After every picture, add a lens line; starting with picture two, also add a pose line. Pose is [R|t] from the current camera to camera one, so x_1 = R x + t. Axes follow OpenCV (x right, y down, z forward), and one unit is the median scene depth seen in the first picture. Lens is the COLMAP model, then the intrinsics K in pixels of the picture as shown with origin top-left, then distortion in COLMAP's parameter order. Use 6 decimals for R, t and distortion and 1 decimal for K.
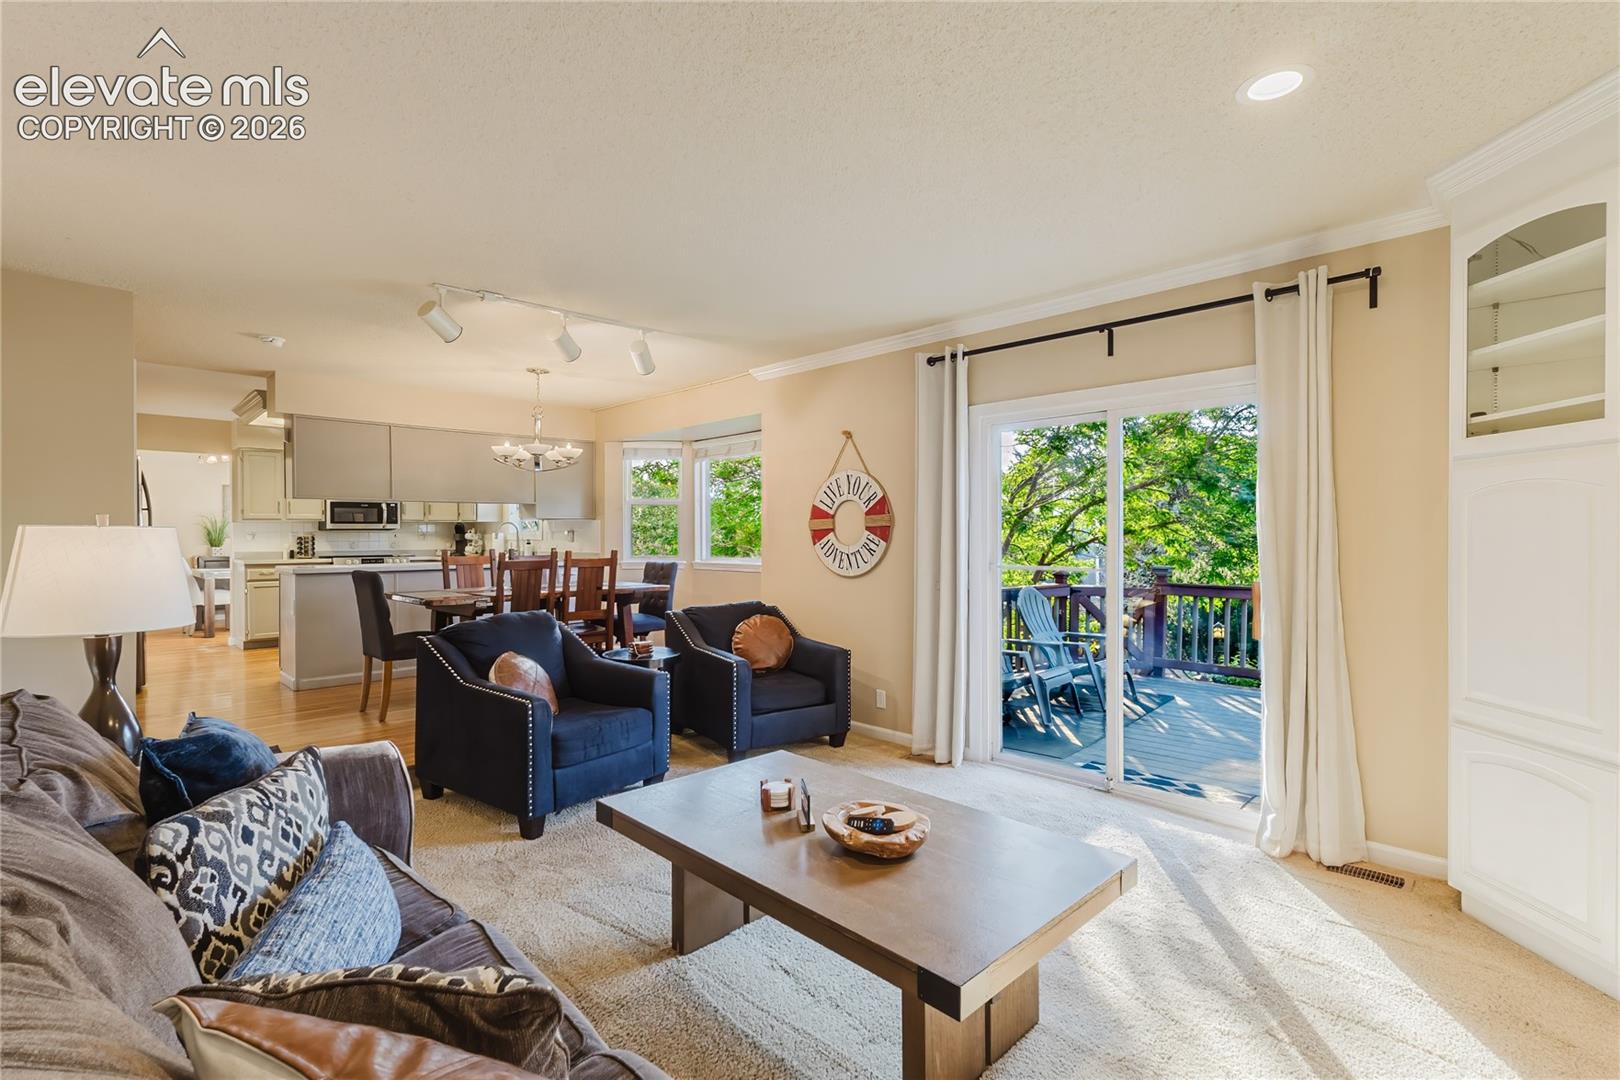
lens RADIAL K [[741.4, 0, 814.6], [0, 741.4, 533.7], [0, 0, 1]] dist [-0.002820, 0.001318]
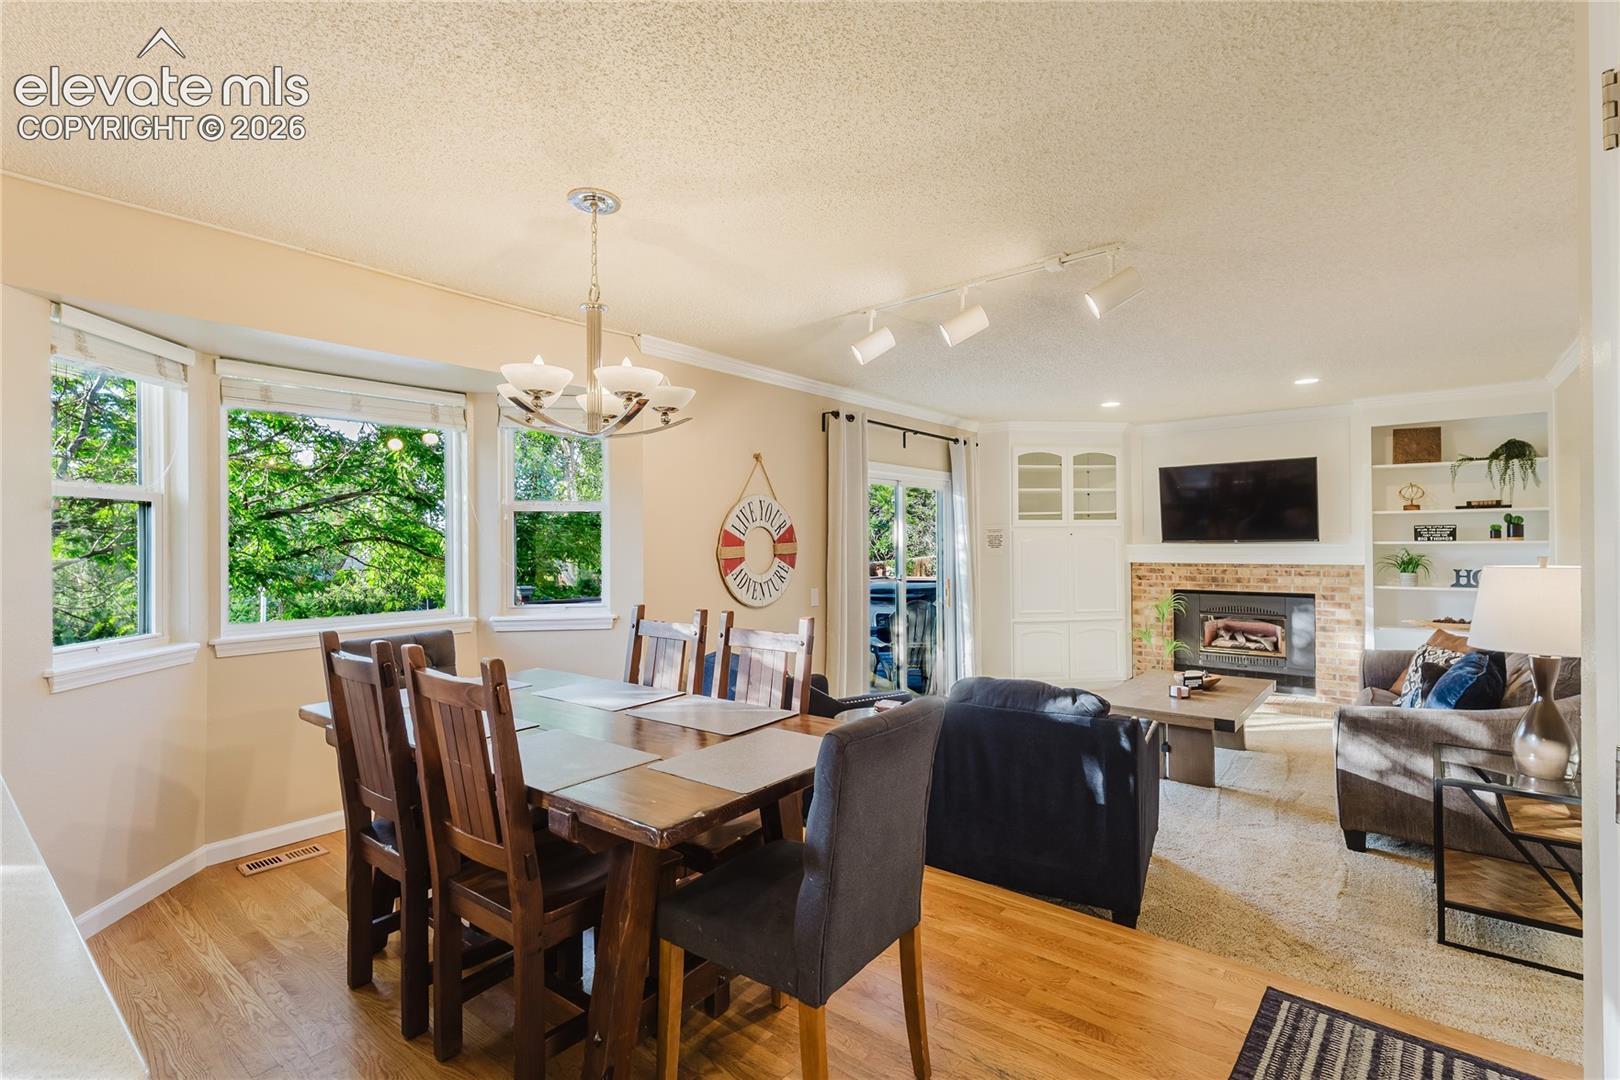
lens RADIAL K [[741.4, 0, 815.0], [0, 741.4, 539.2], [0, 0, 1]] dist [-0.002820, 0.001318]
pose [[-0.101127, -0.001216, 0.994873, -0.888811], [-0.001209, 0.999999, 0.001099, -0.029567], [-0.994873, -0.001092, -0.101129, 1.004341]]
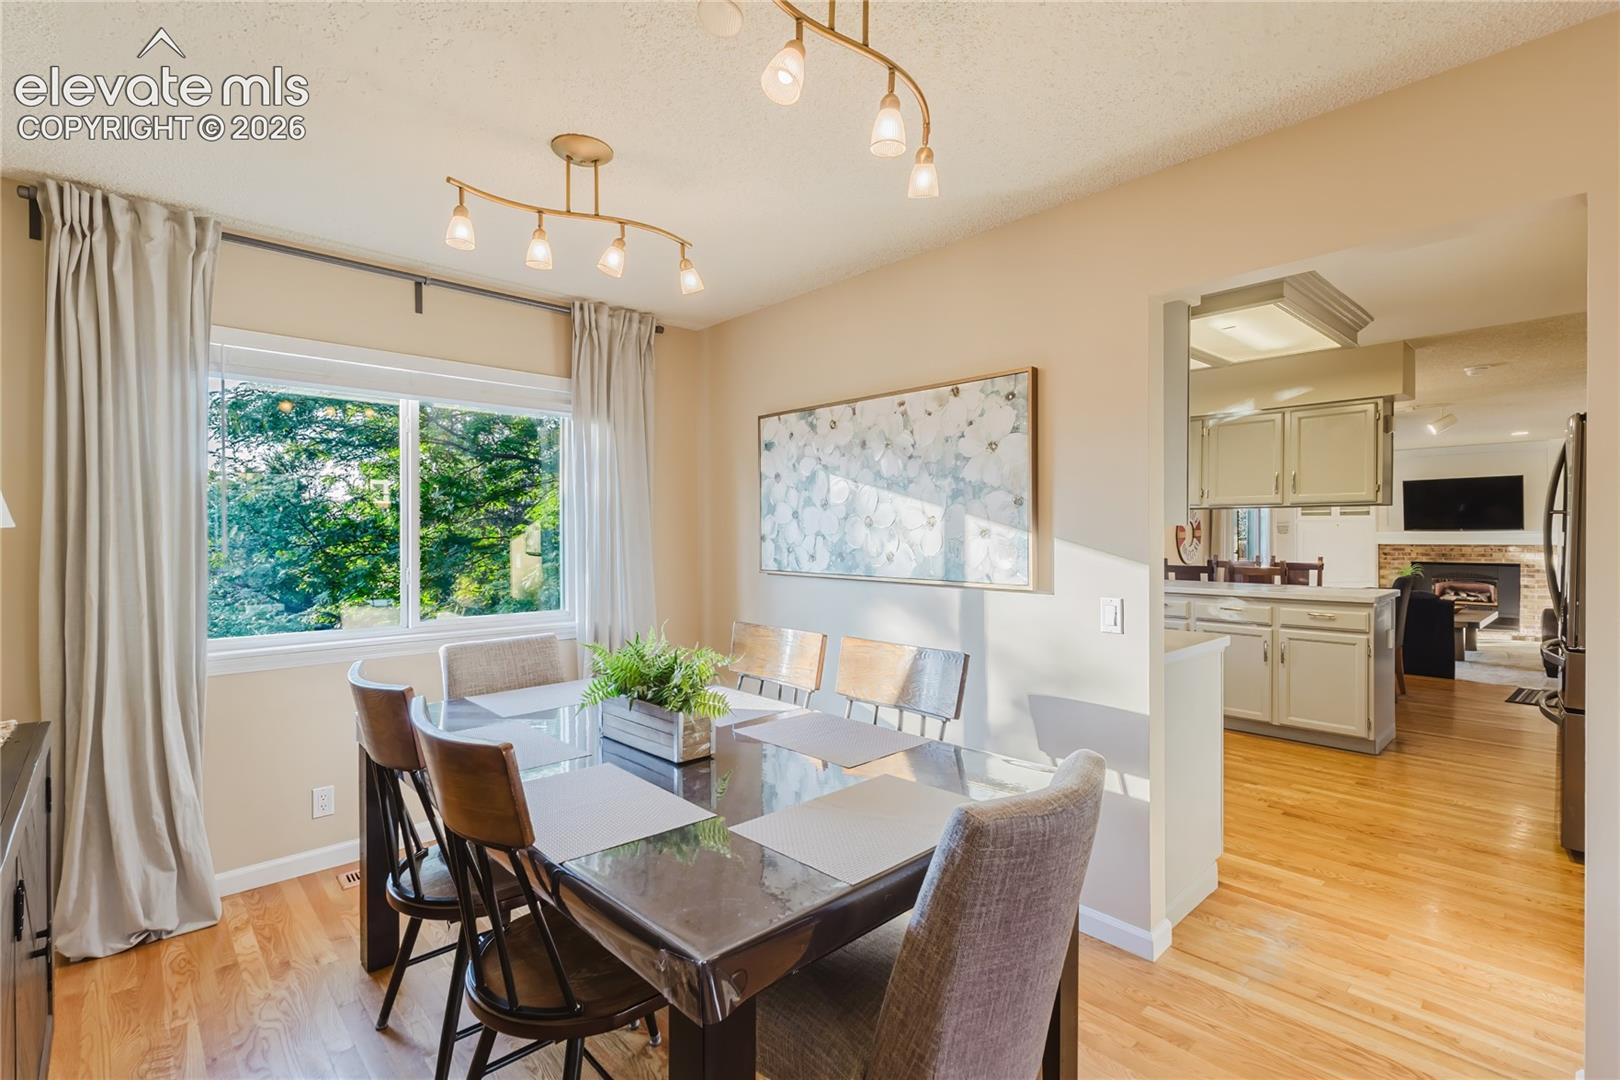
lens RADIAL K [[741.4, 0, 810.4], [0, 741.4, 538.2], [0, 0, 1]] dist [-0.002820, 0.001318]
pose [[0.046479, -0.012862, 0.998836, -1.730621], [-0.001133, 0.999916, 0.012928, -0.025920], [-0.998919, -0.001733, 0.046460, 1.786428]]
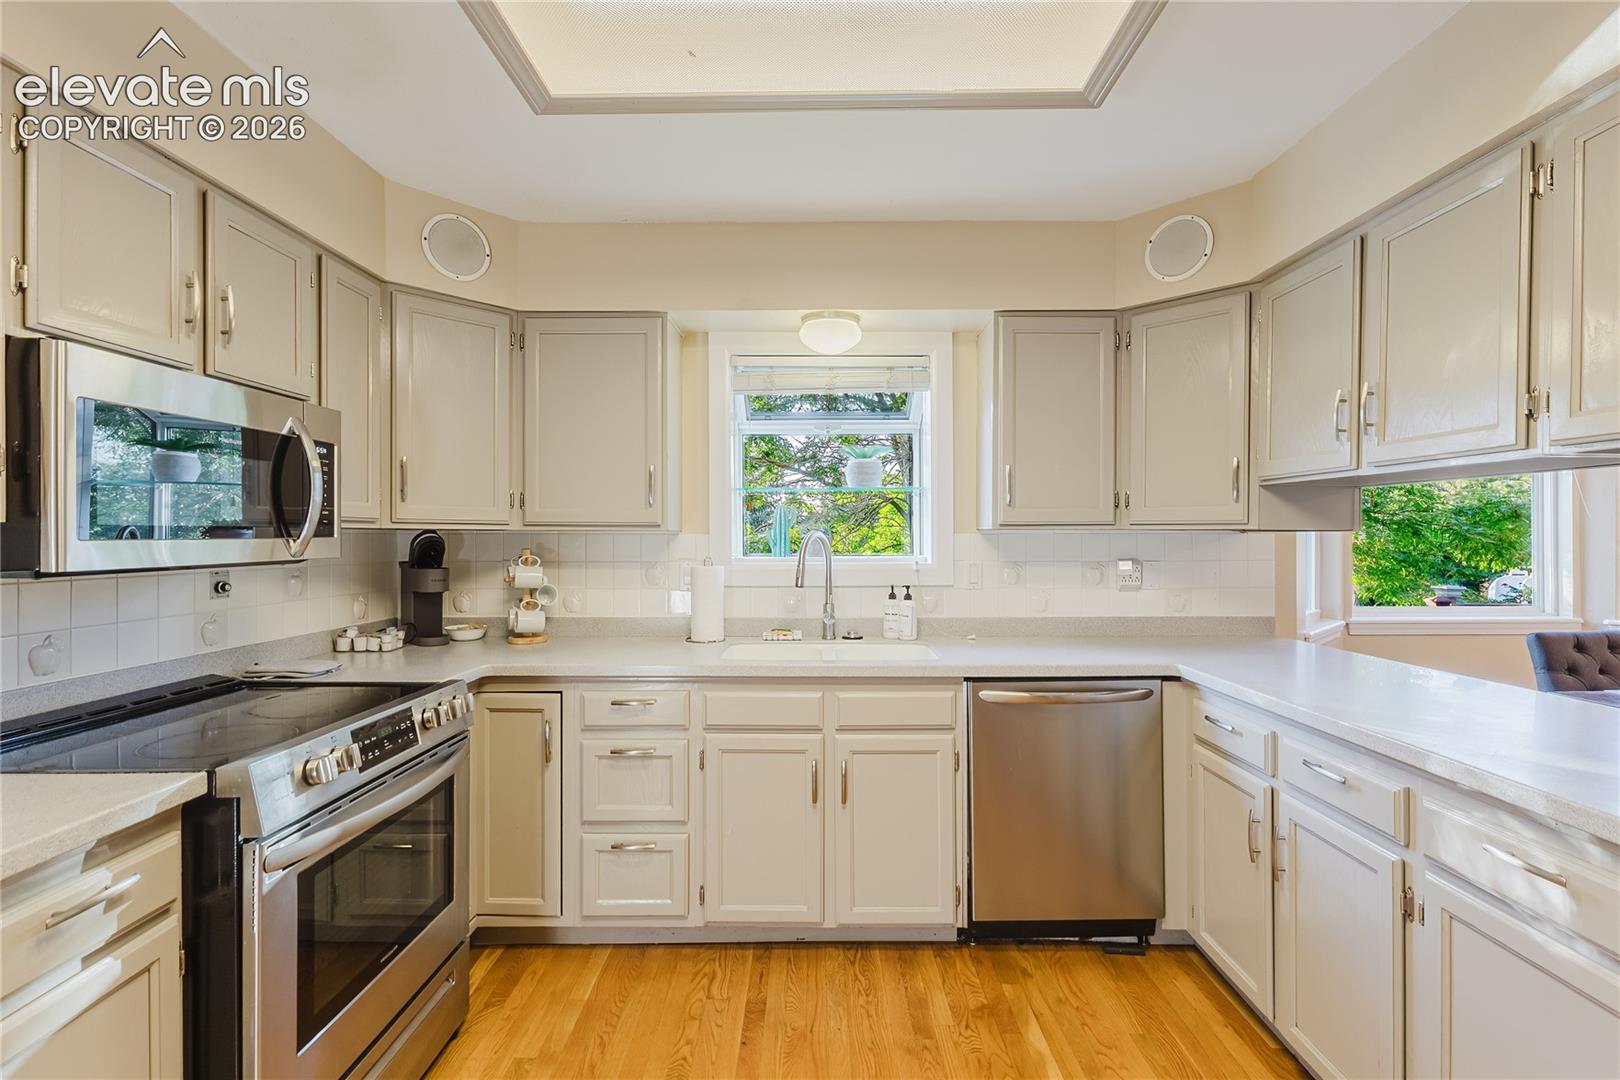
lens RADIAL K [[741.4, 0, 816.2], [0, 741.4, 541.7], [0, 0, 1]] dist [-0.002820, 0.001318]
pose [[0.711393, -0.005518, 0.702773, -1.072896], [-0.003055, 0.999935, 0.010943, -0.025172], [-0.702788, -0.009932, 0.711330, 1.281856]]
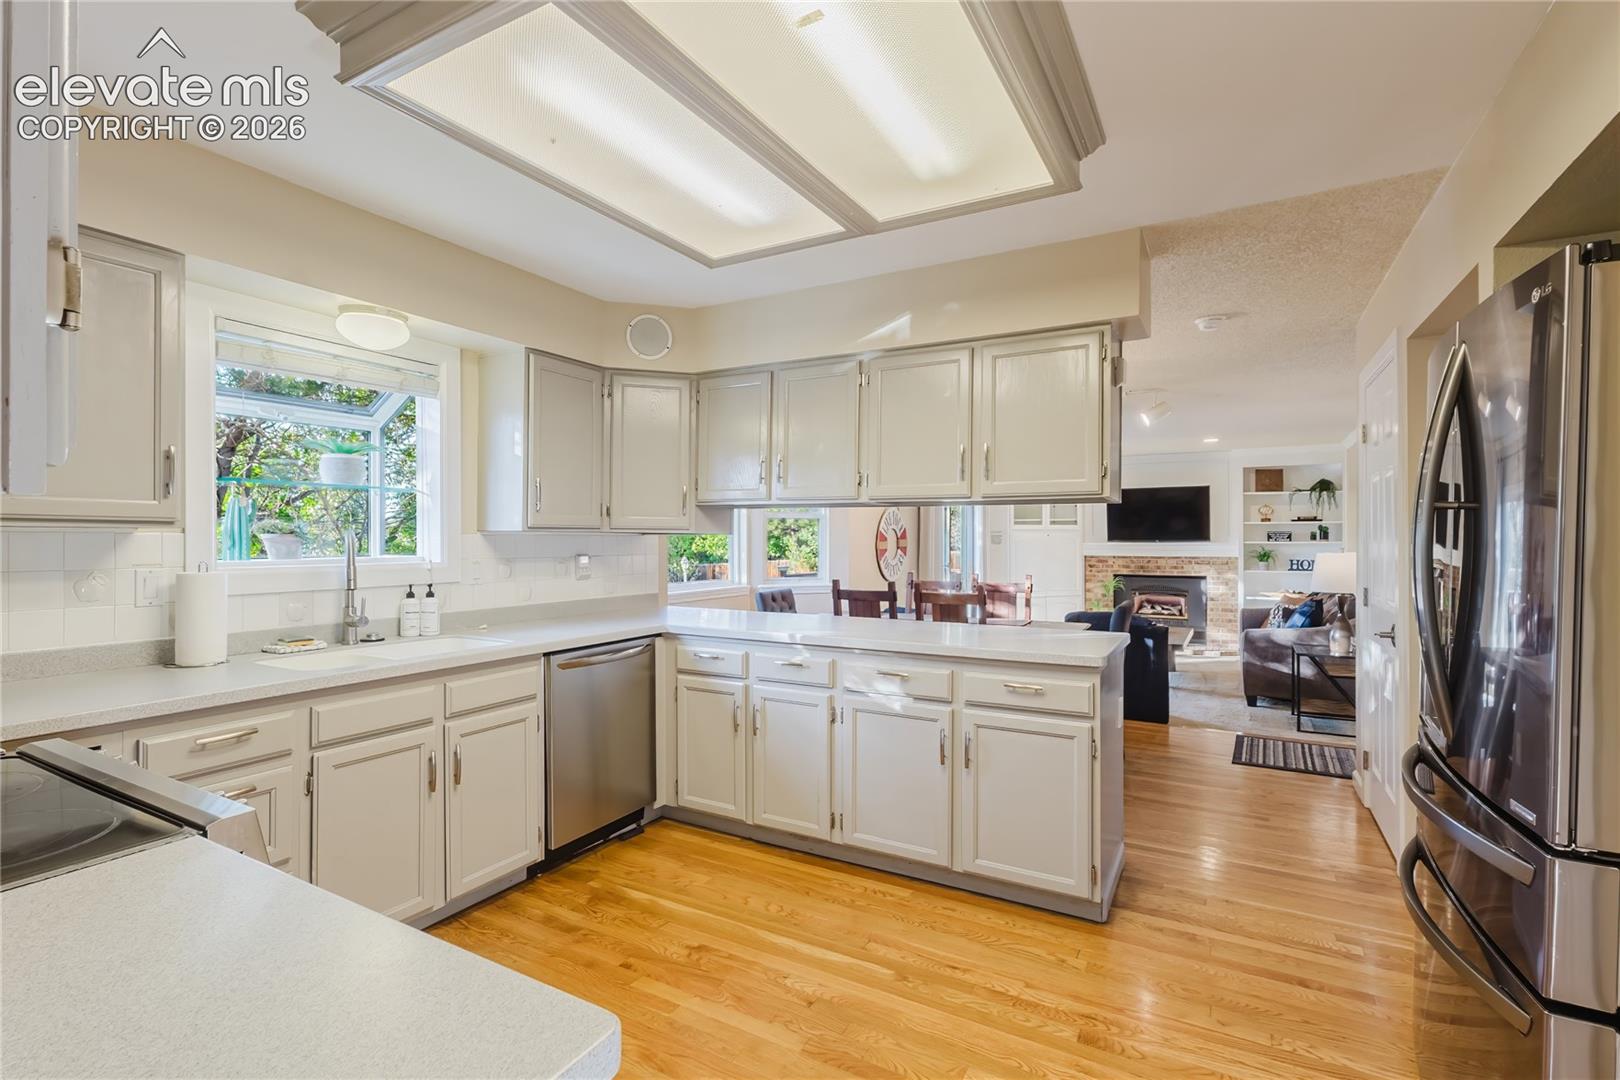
lens RADIAL K [[741.4, 0, 819.5], [0, 741.4, 542.3], [0, 0, 1]] dist [-0.002820, 0.001318]
pose [[-0.269723, -0.007867, 0.962906, -1.278502], [-0.008974, 0.999944, 0.005656, -0.024800], [-0.962896, -0.007115, -0.269778, 1.495107]]
